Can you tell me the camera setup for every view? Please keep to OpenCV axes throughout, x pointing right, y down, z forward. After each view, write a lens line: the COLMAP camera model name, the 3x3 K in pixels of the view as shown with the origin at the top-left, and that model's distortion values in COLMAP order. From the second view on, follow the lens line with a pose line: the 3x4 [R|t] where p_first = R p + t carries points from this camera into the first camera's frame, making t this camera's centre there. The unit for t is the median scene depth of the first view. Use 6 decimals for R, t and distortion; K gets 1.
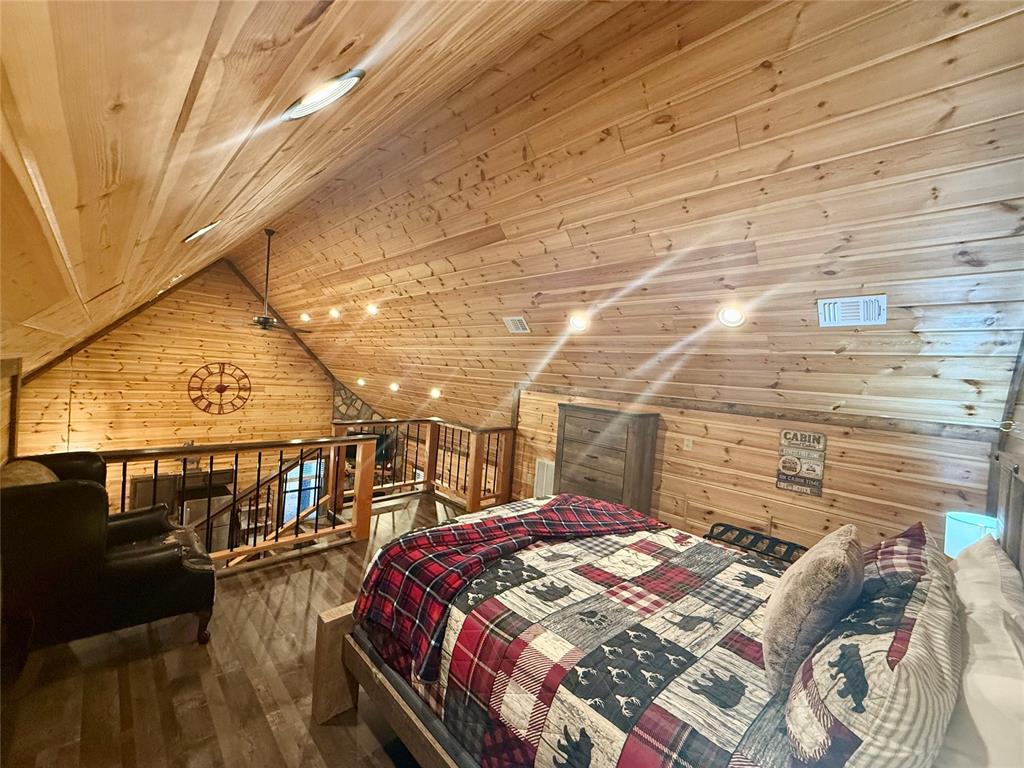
lens RADIAL K [[407.1, 0, 510.2], [0, 407.1, 383.0], [0, 0, 1]] dist [-0.002907, 0.000386]
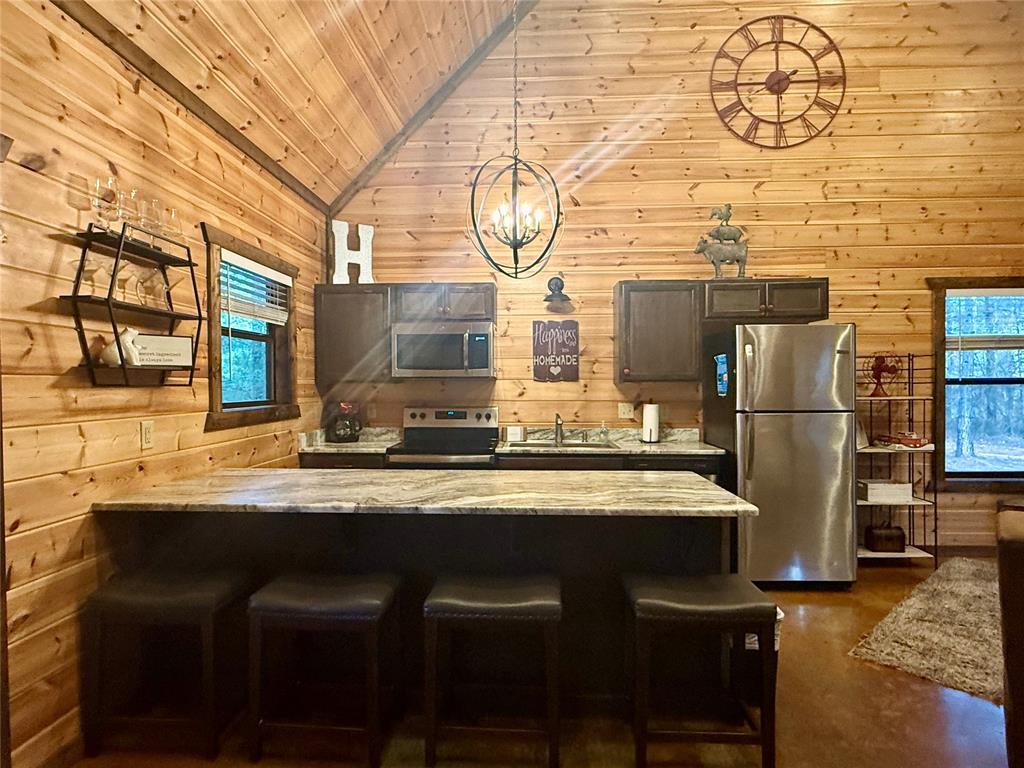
lens RADIAL K [[578.6, 0, 508.5], [0, 578.6, 386.3], [0, 0, 1]] dist [0.001527, -0.000339]
pose [[0.672424, -0.071623, -0.736693, -0.500988], [0.035782, 0.997289, -0.064299, 0.332706], [0.739301, 0.016876, 0.673164, 0.444179]]
